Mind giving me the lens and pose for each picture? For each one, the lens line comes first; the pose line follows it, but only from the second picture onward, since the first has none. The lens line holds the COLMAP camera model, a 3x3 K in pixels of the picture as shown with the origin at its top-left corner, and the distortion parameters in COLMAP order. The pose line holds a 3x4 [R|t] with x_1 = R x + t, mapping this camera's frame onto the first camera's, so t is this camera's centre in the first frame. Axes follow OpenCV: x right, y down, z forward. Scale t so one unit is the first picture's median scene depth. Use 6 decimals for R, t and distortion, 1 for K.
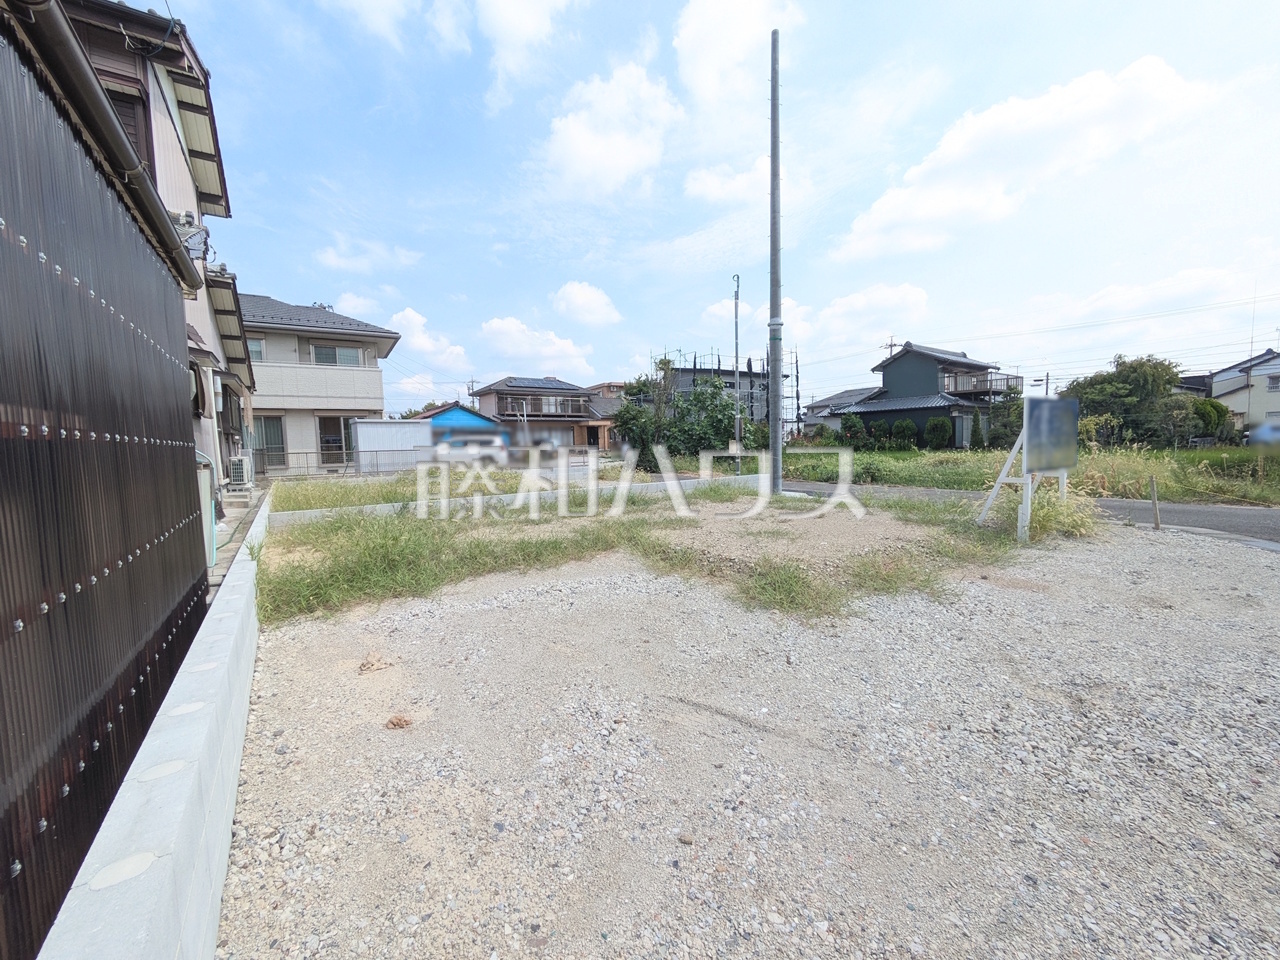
lens RADIAL K [[507.1, 0, 639.1], [0, 507.1, 483.8], [0, 0, 1]] dist [-0.002427, 0.001874]
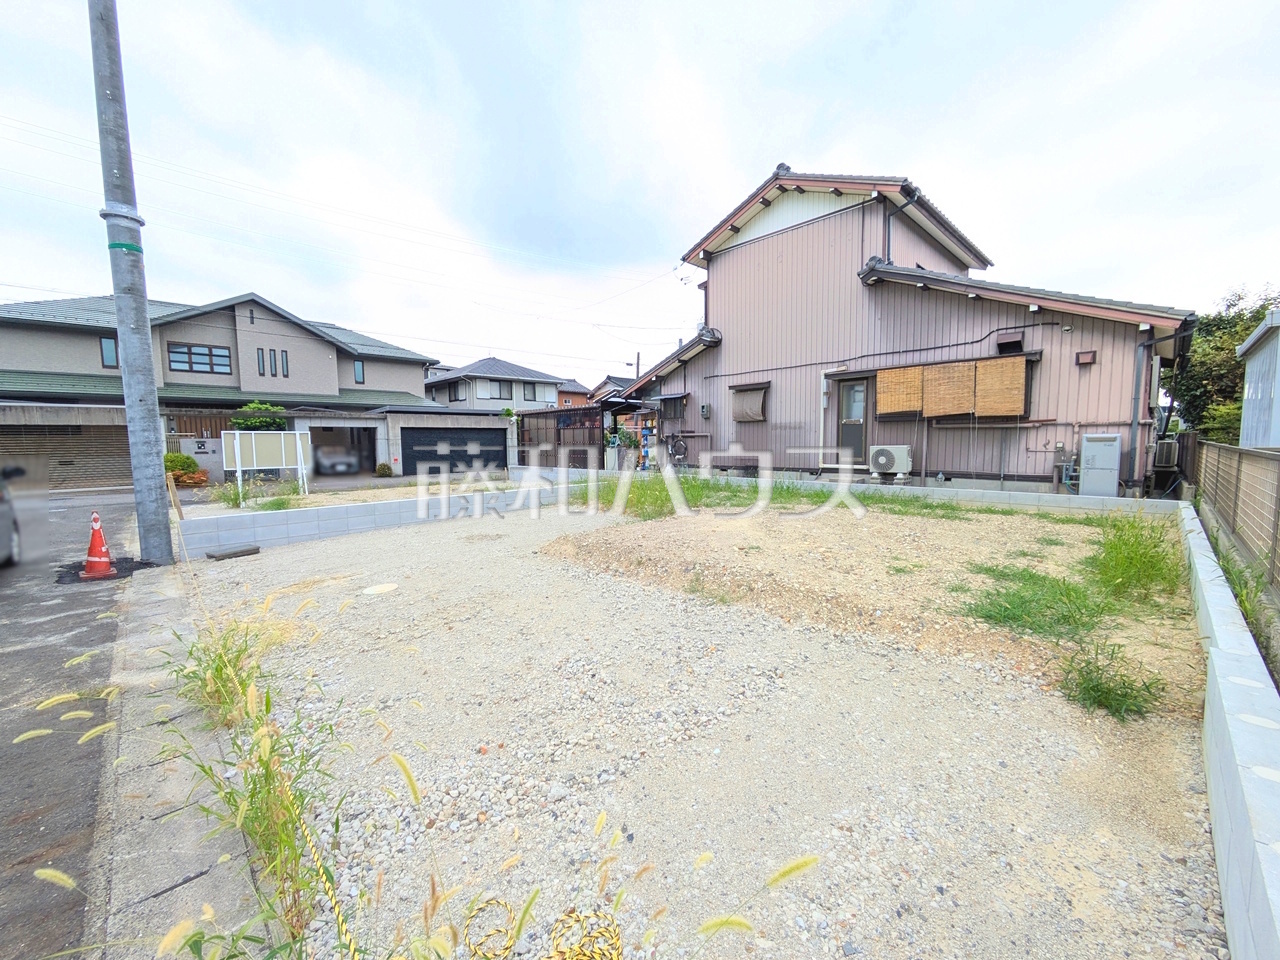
lens RADIAL K [[507.1, 0, 639.8], [0, 507.1, 481.6], [0, 0, 1]] dist [-0.002427, 0.001874]
pose [[-0.984417, 0.051718, -0.168075, -0.068648], [0.024135, 0.986465, 0.162184, -0.071494], [0.174188, 0.155600, -0.972341, 0.870340]]
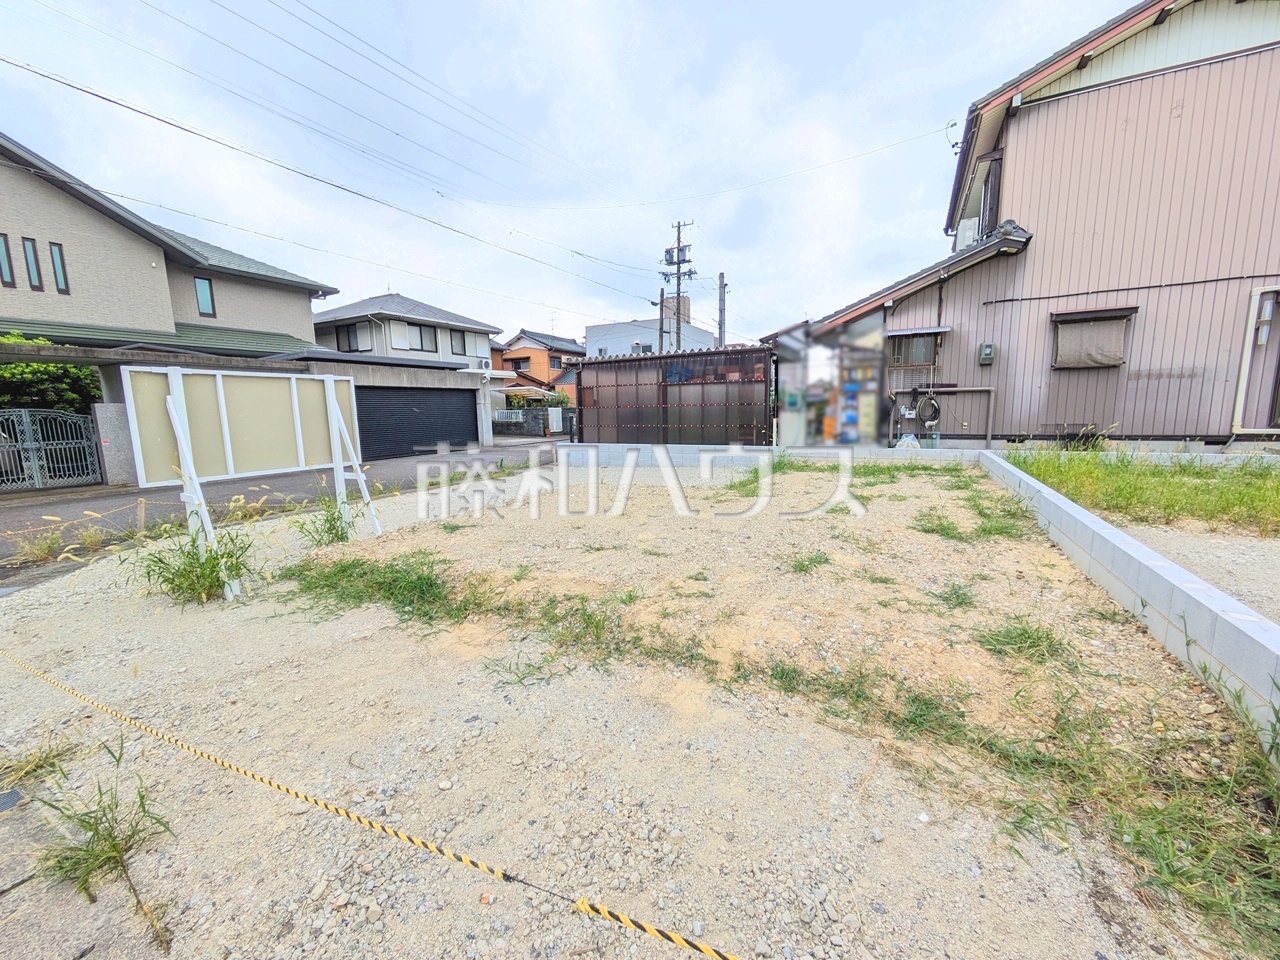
lens RADIAL K [[507.1, 0, 639.1], [0, 507.1, 480.5], [0, 0, 1]] dist [-0.002427, 0.001874]
pose [[-0.881536, 0.112204, -0.458589, 0.189691], [0.007402, 0.974513, 0.224209, -0.048518], [0.472059, 0.194254, -0.859899, 0.518158]]
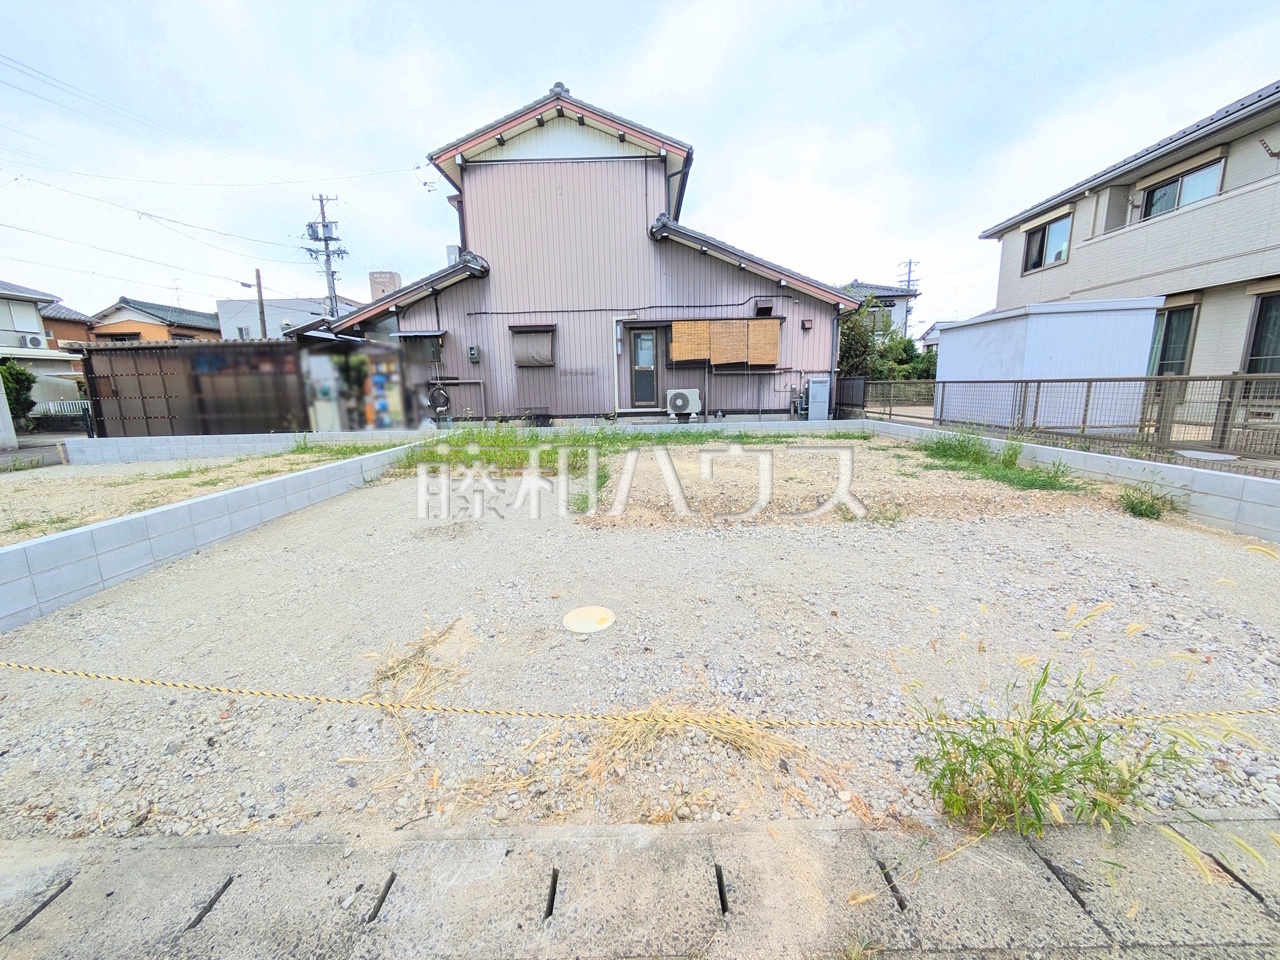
lens RADIAL K [[507.1, 0, 639.9], [0, 507.1, 481.9], [0, 0, 1]] dist [-0.002427, 0.001874]
pose [[-0.565233, 0.192688, -0.802111, 0.094838], [-0.024945, 0.967900, 0.250094, -0.061732], [0.824554, 0.161370, -0.542282, 0.726464]]
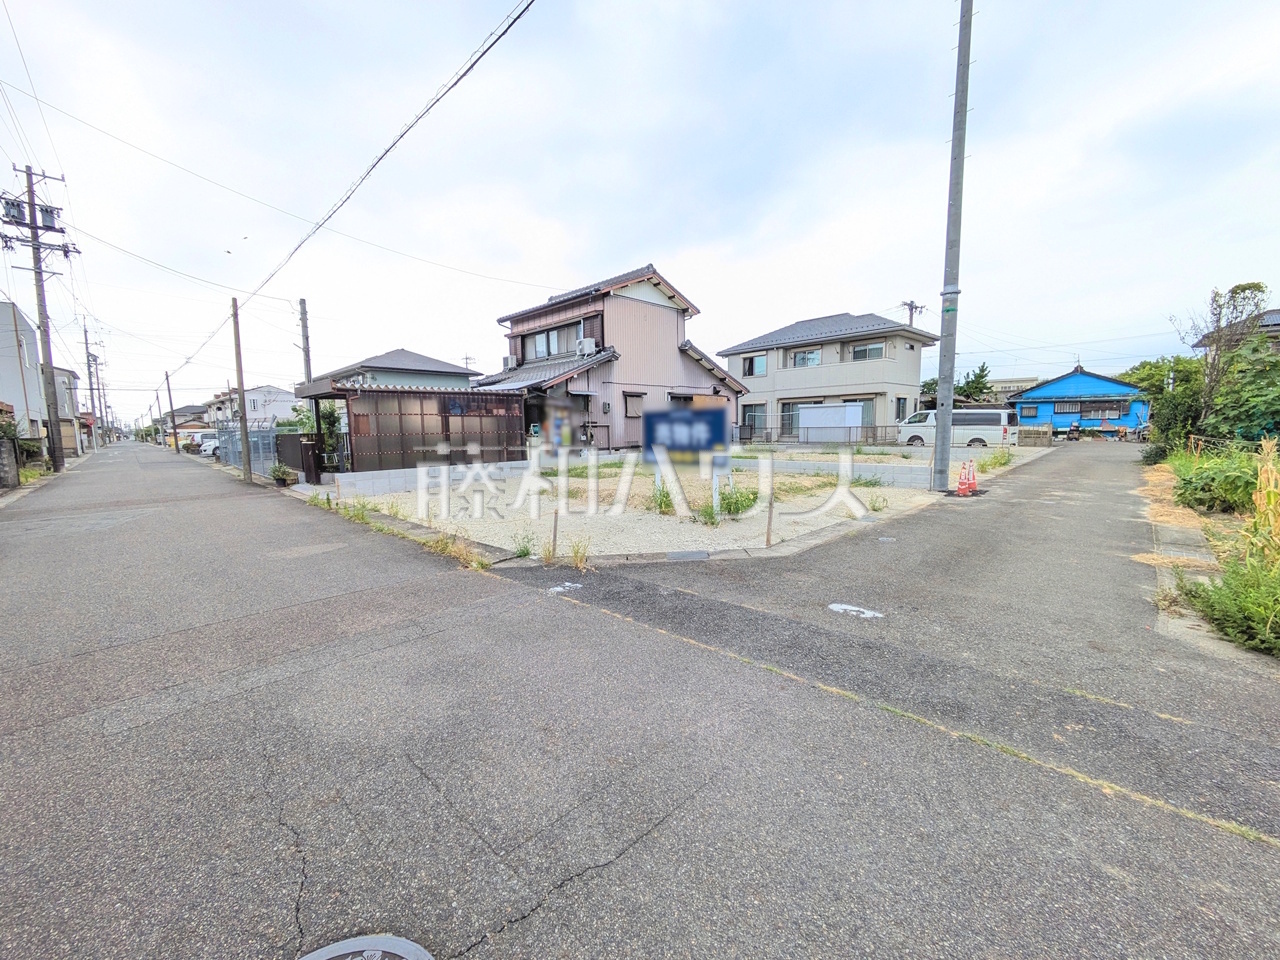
lens RADIAL K [[507.1, 0, 639.6], [0, 507.1, 485.1], [0, 0, 1]] dist [-0.002427, 0.001874]
pose [[0.189377, 0.135063, -0.972571, 0.568066], [-0.063623, 0.990101, 0.125109, -0.036051], [0.979841, 0.038185, 0.196096, 0.178422]]
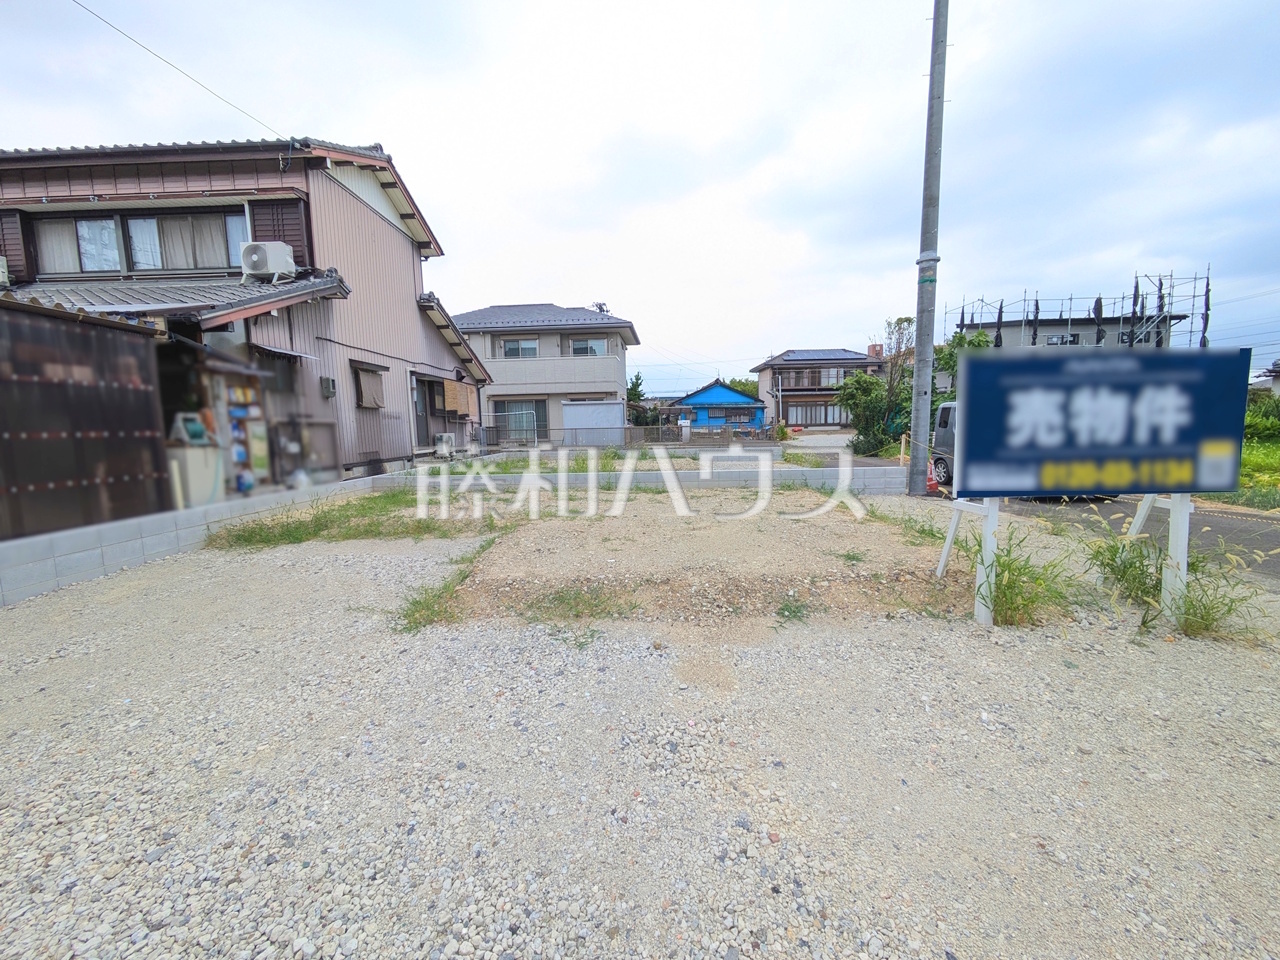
lens RADIAL K [[507.1, 0, 640.1], [0, 507.1, 482.5], [0, 0, 1]] dist [-0.002427, 0.001874]
pose [[0.811575, 0.073163, -0.579650, 0.205503], [-0.044926, 0.997006, 0.062940, -0.014214], [0.582519, -0.025039, 0.812431, 0.089541]]
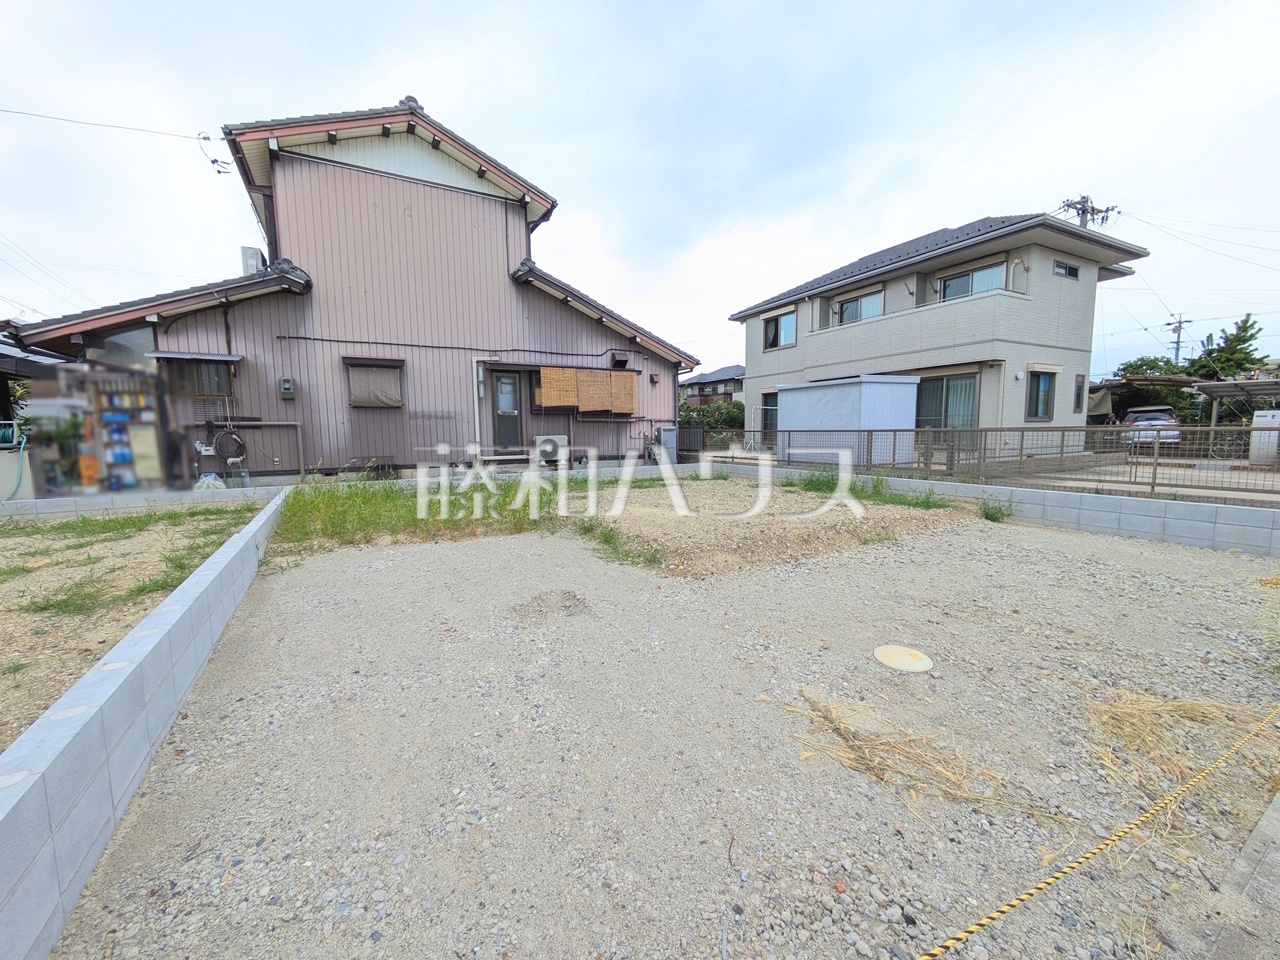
lens RADIAL K [[507.1, 0, 639.8], [0, 507.1, 480.4], [0, 0, 1]] dist [-0.002427, 0.001874]
pose [[-0.074392, 0.127310, -0.989069, 0.132027], [-0.062640, 0.989262, 0.132046, -0.052843], [0.995260, 0.071779, -0.065618, 0.590172]]
